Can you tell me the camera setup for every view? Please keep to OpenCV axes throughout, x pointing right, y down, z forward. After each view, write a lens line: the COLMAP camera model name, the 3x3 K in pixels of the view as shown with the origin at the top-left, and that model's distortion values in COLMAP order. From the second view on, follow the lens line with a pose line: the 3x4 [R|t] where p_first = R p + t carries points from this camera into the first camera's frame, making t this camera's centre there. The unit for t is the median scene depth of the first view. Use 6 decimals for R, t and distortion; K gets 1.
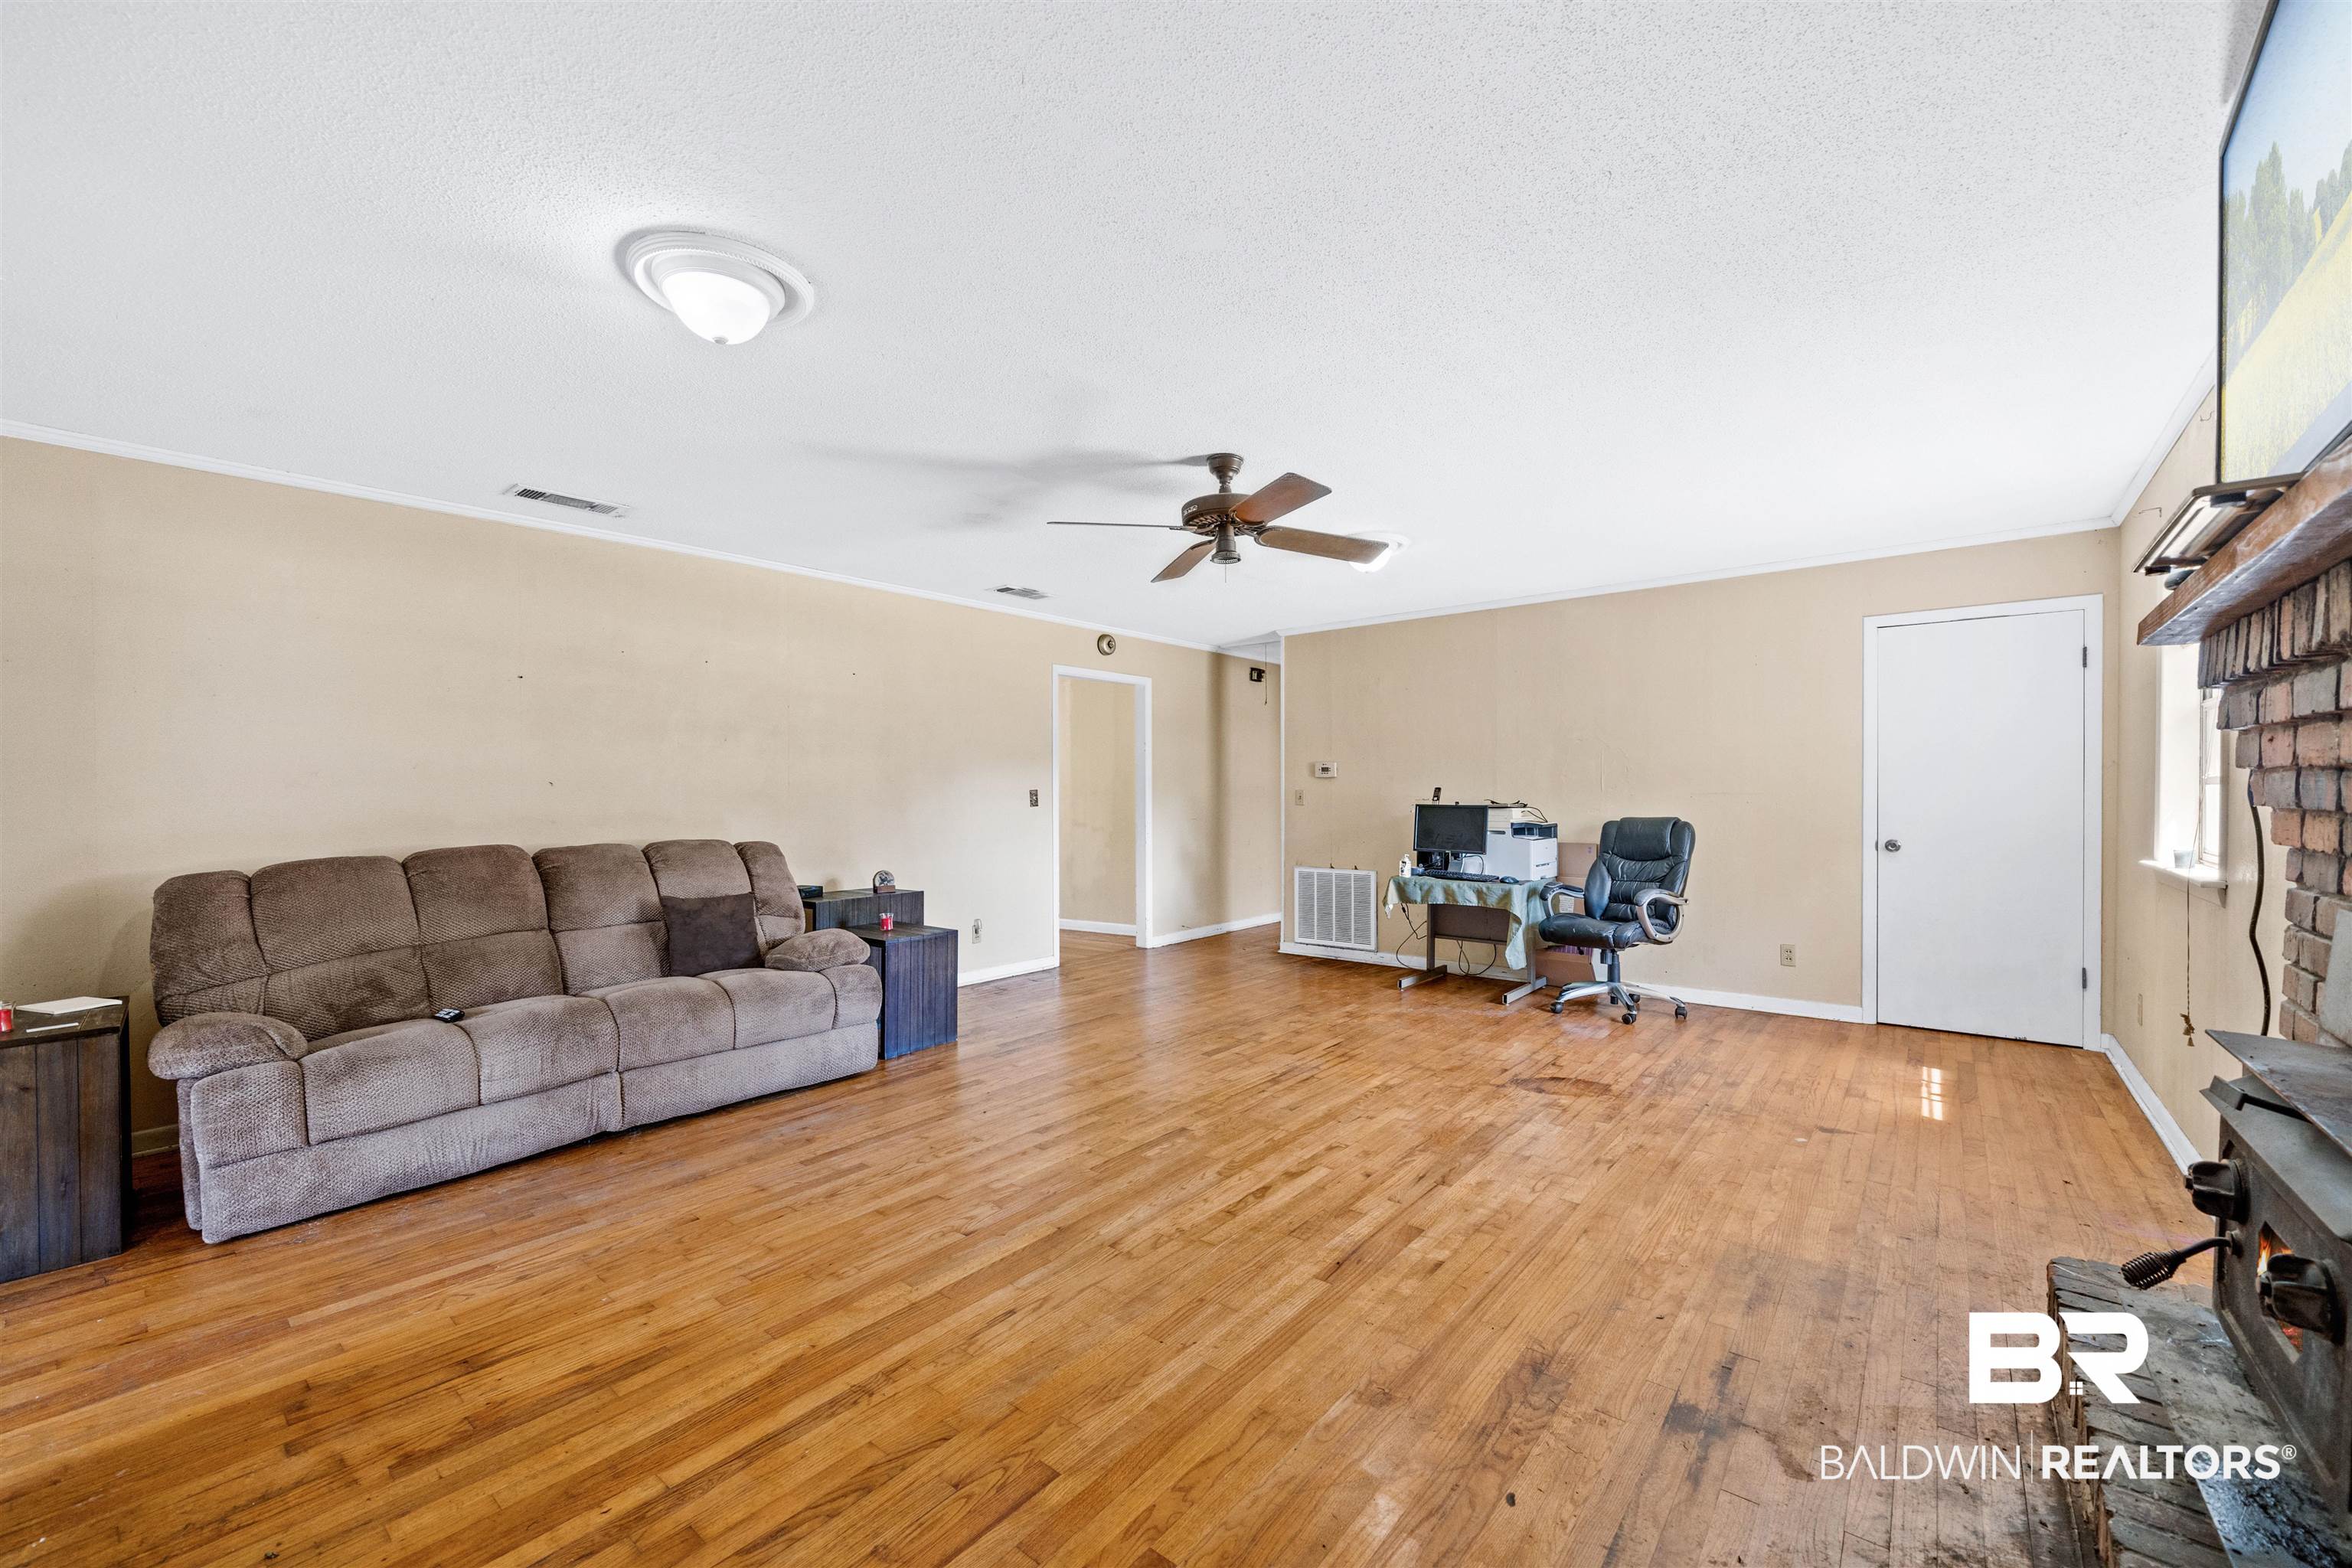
lens RADIAL K [[925.3, 0, 1168.3], [0, 925.3, 792.6], [0, 0, 1]] dist [0.000197, 0.000015]
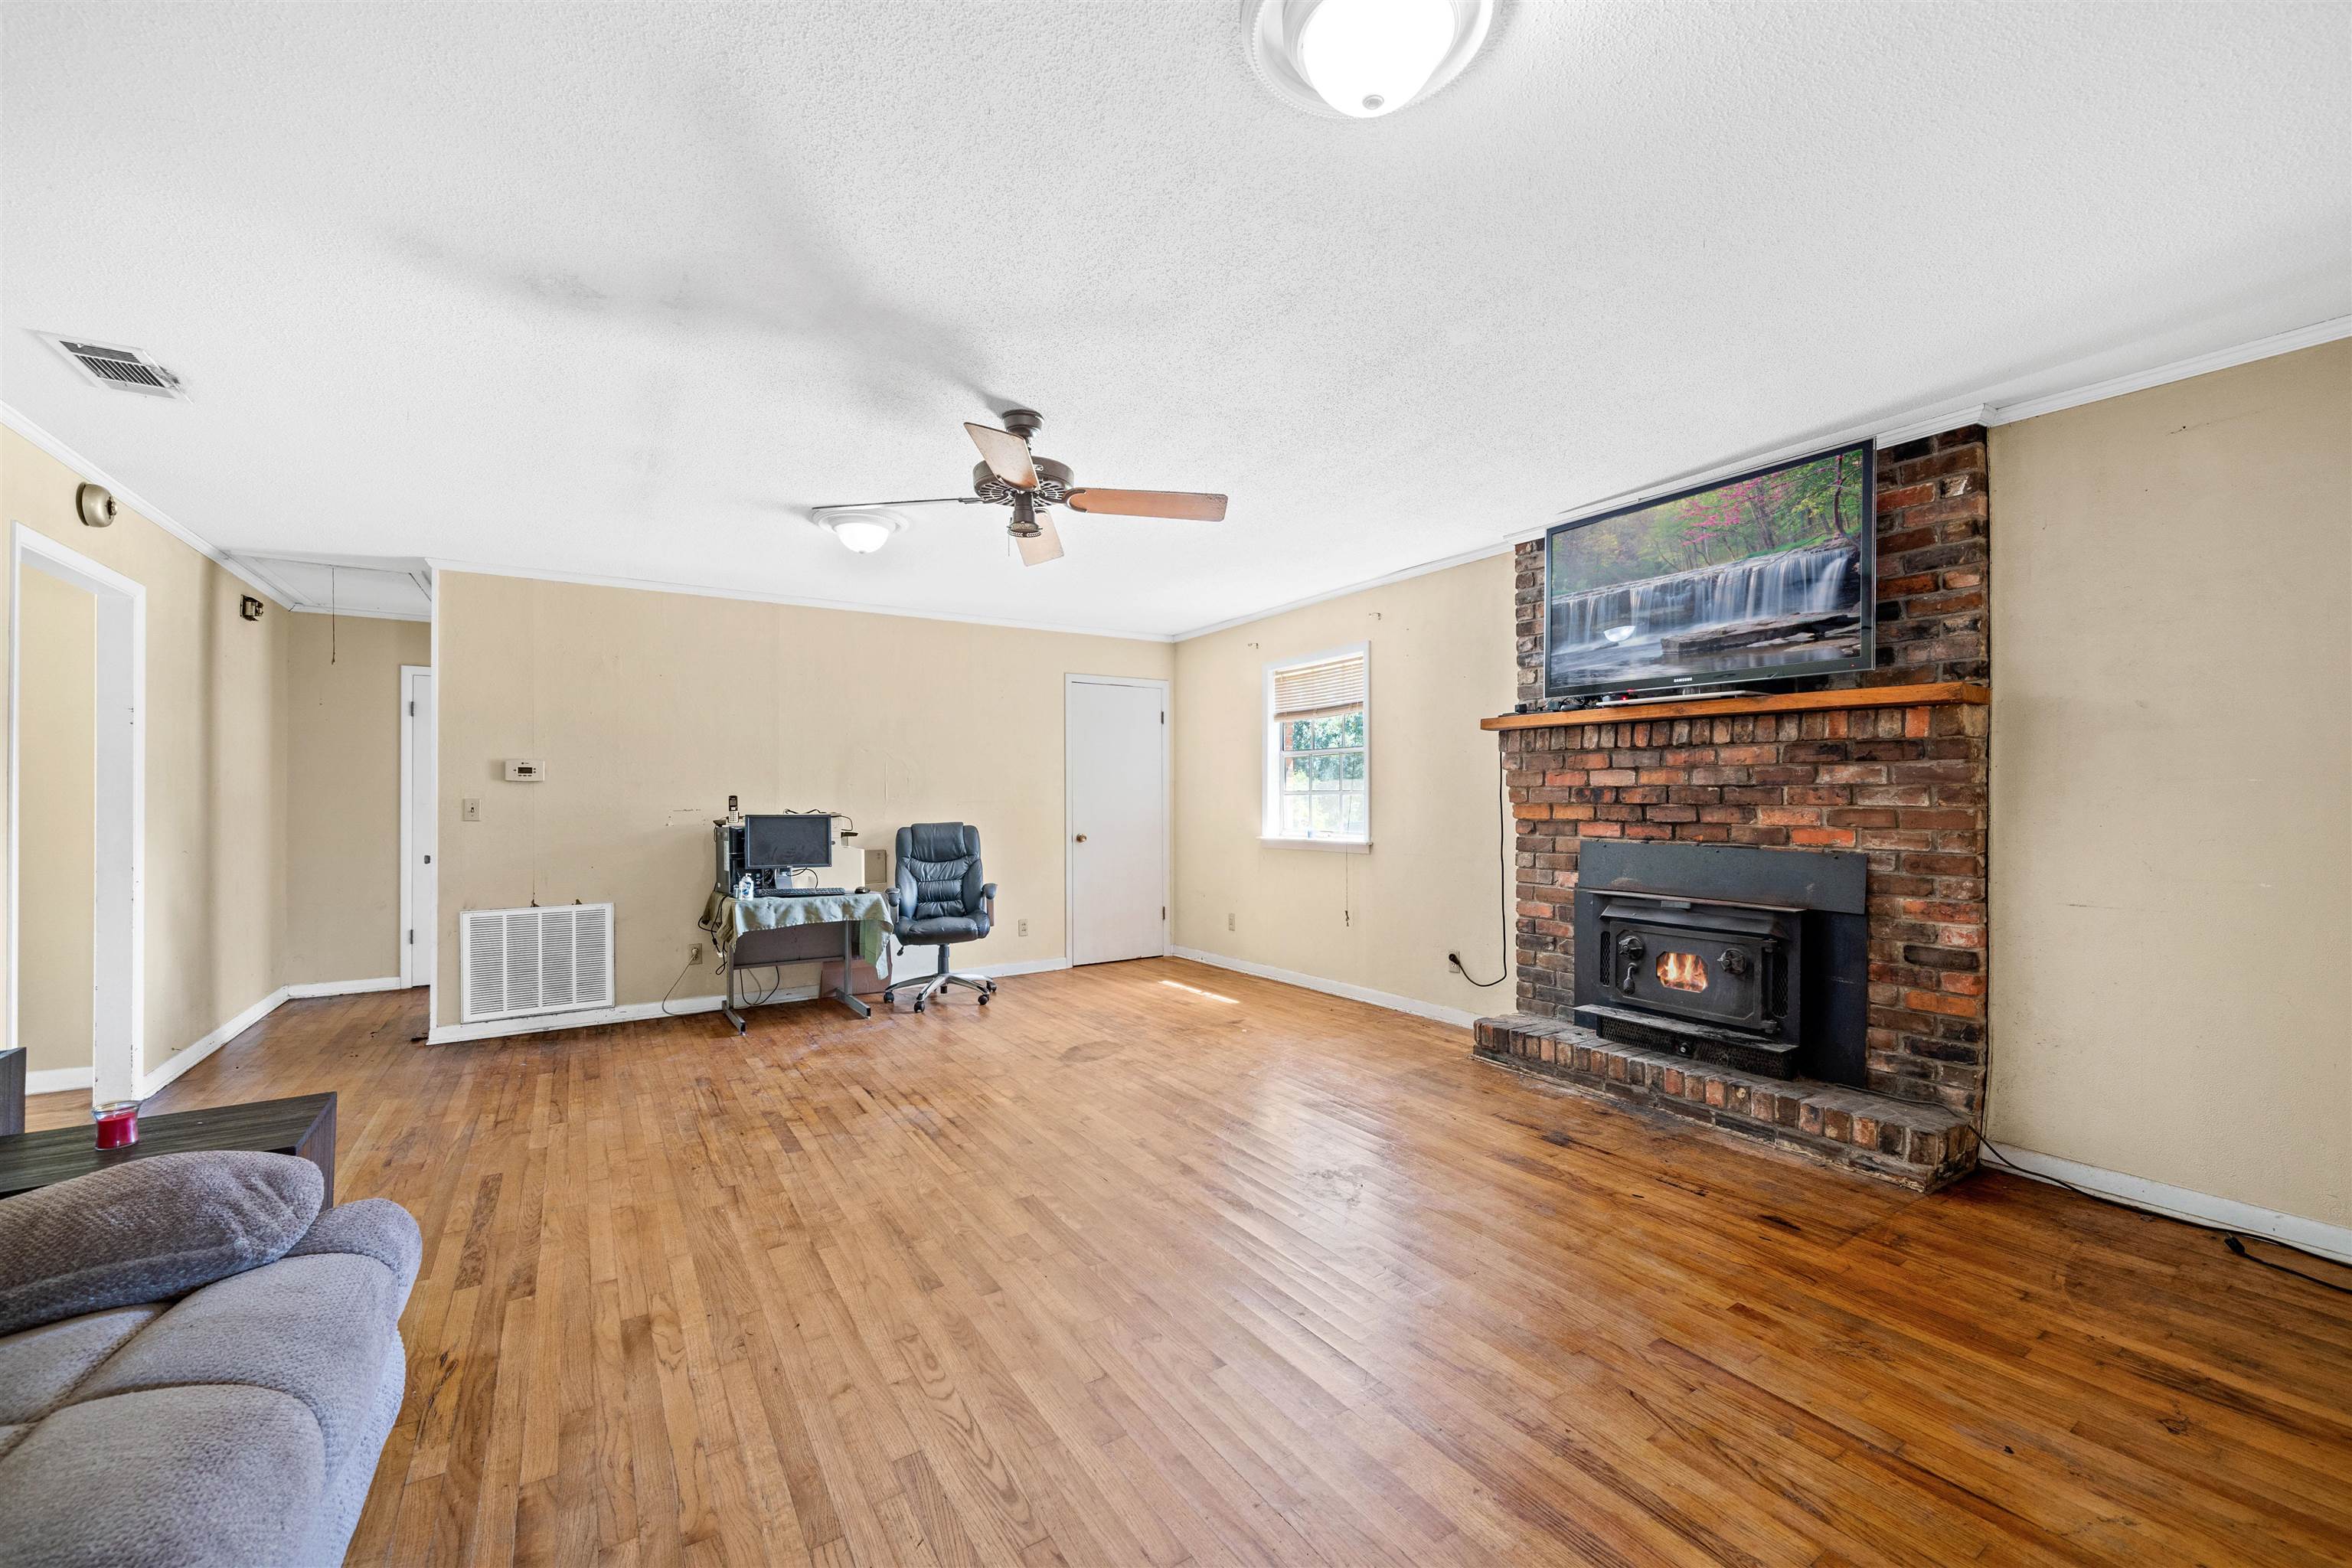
lens RADIAL K [[935.4, 0, 1175.9], [0, 935.4, 791.1], [0, 0, 1]] dist [-0.001318, -0.000029]
pose [[0.302298, 0.009912, 0.953162, -0.591330], [0.005573, 0.999910, -0.012166, 0.004234], [-0.953197, 0.008990, 0.302216, 0.480018]]
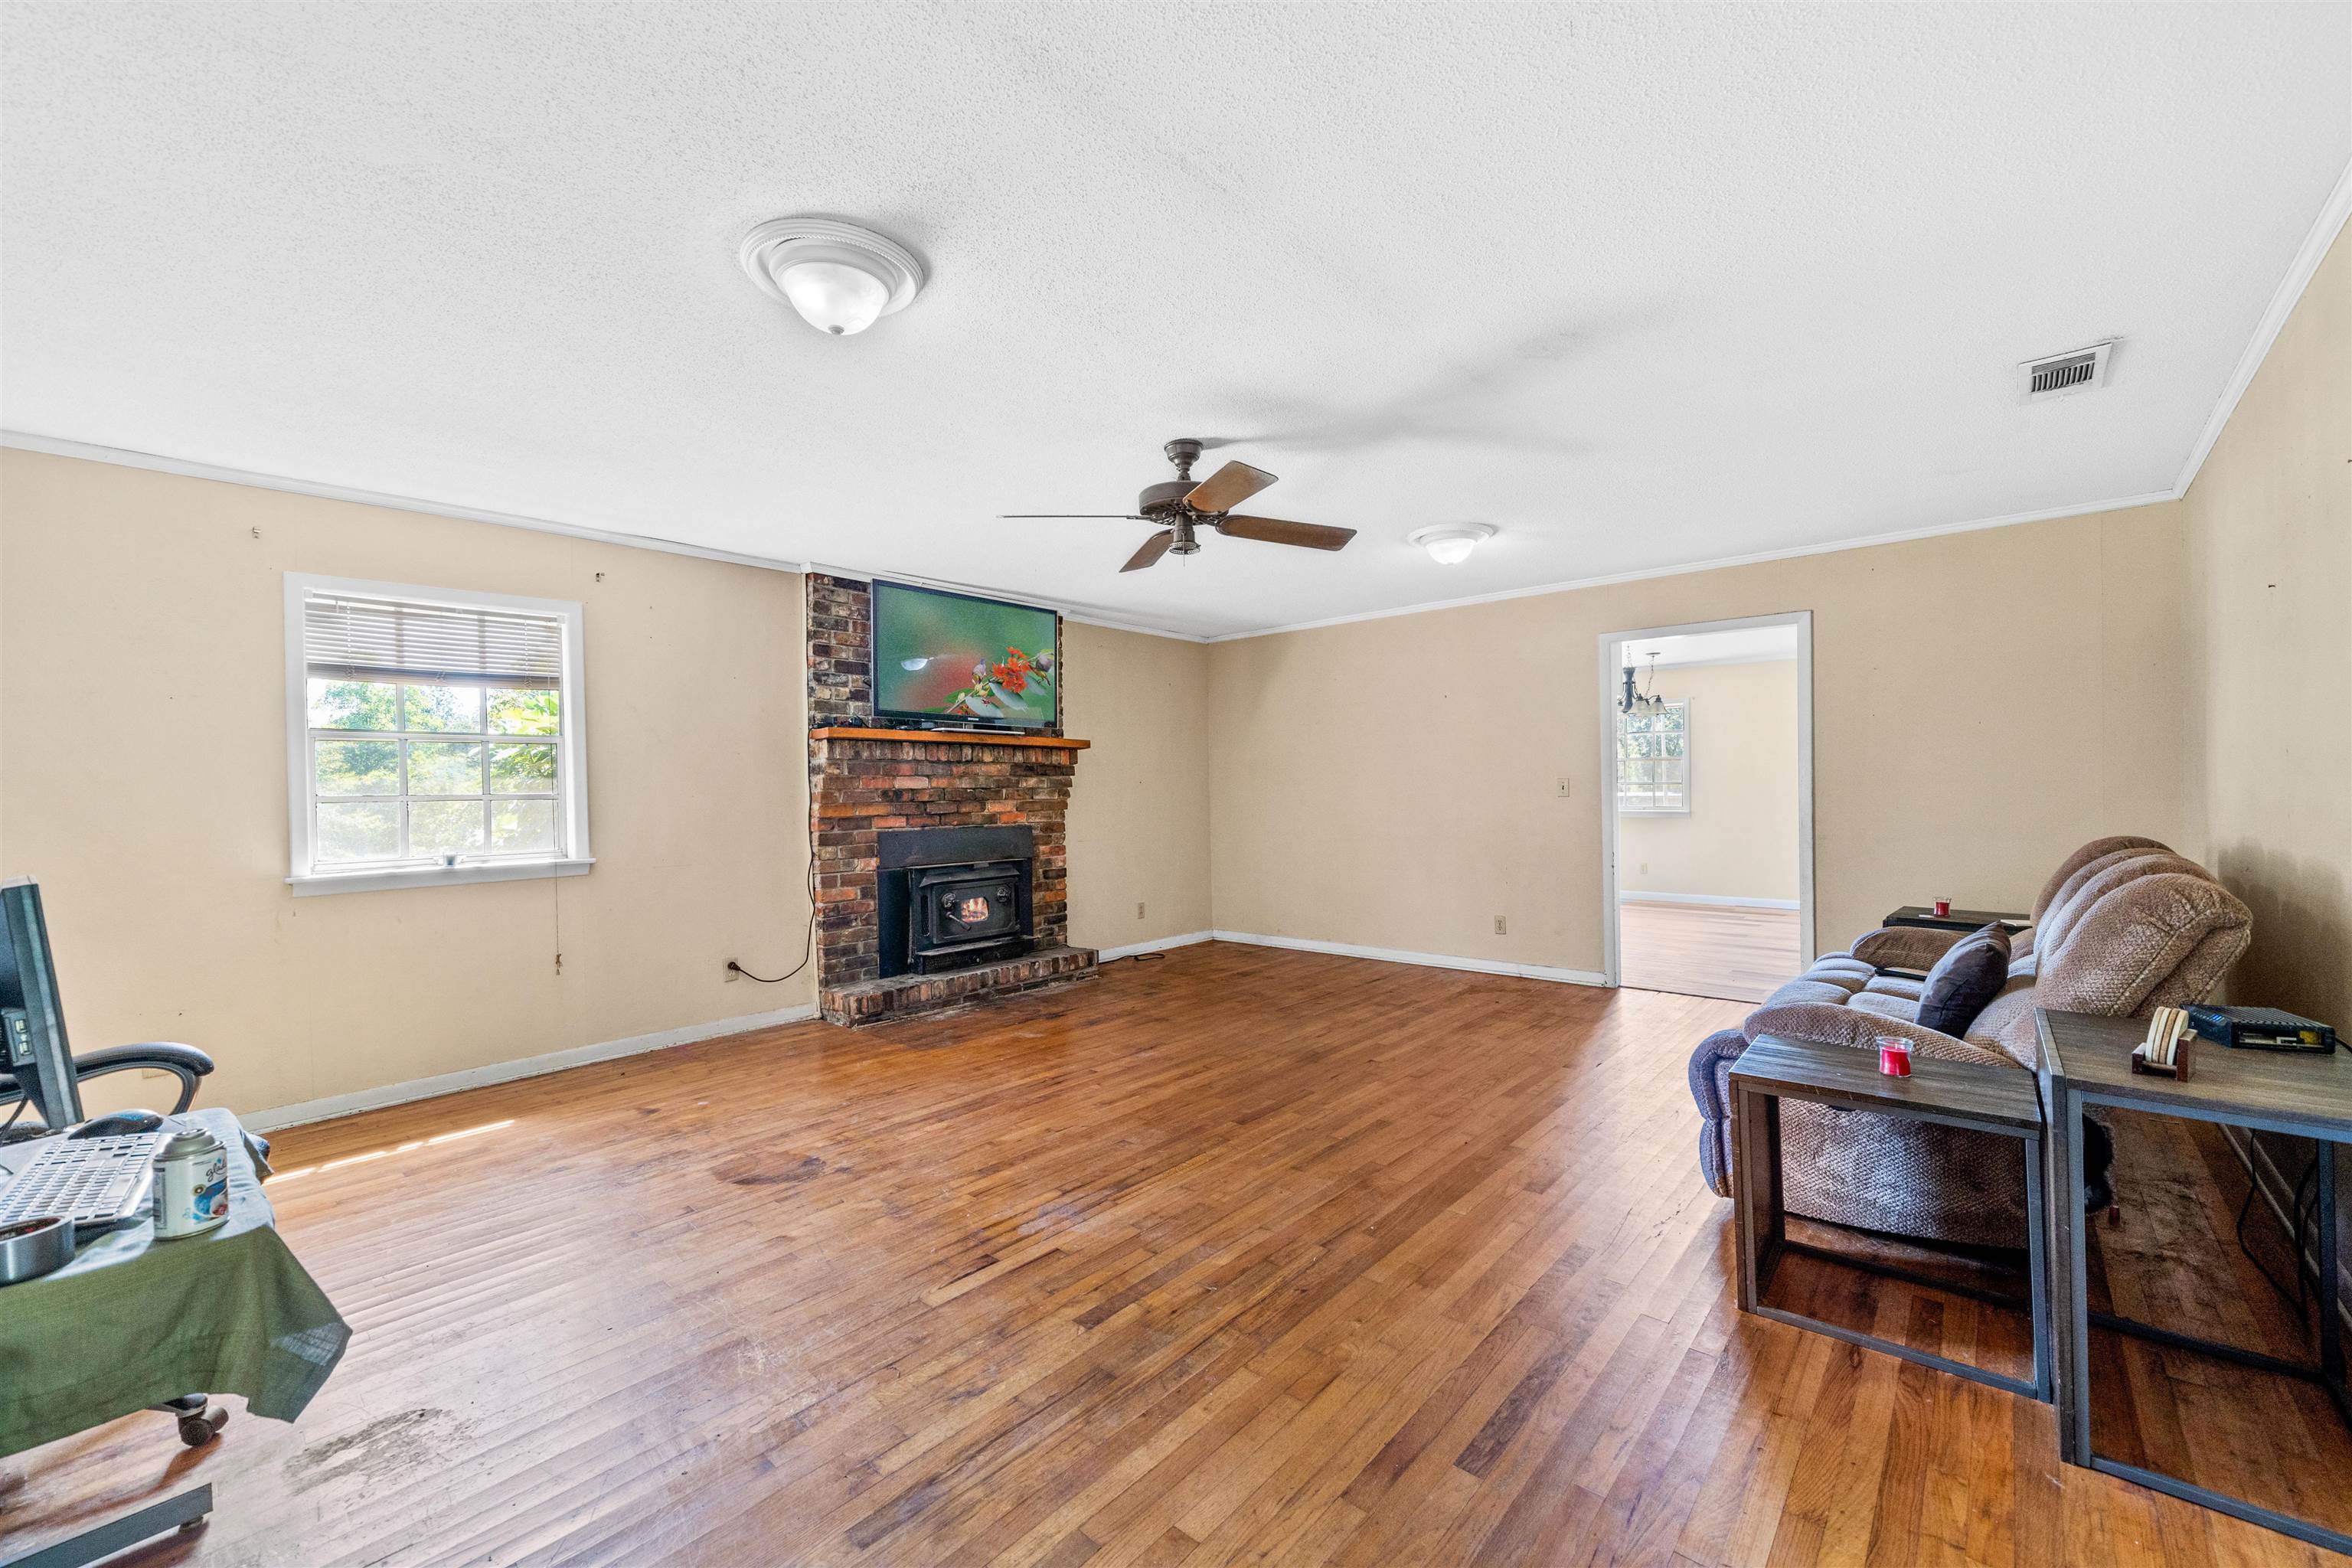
lens RADIAL K [[935.4, 0, 1175.9], [0, 935.4, 791.1], [0, 0, 1]] dist [-0.001318, -0.000029]
pose [[-0.999242, 0.022416, 0.031822, 0.037501], [0.022575, 0.999734, 0.004629, -0.004014], [-0.031710, 0.005343, -0.999483, 1.592590]]
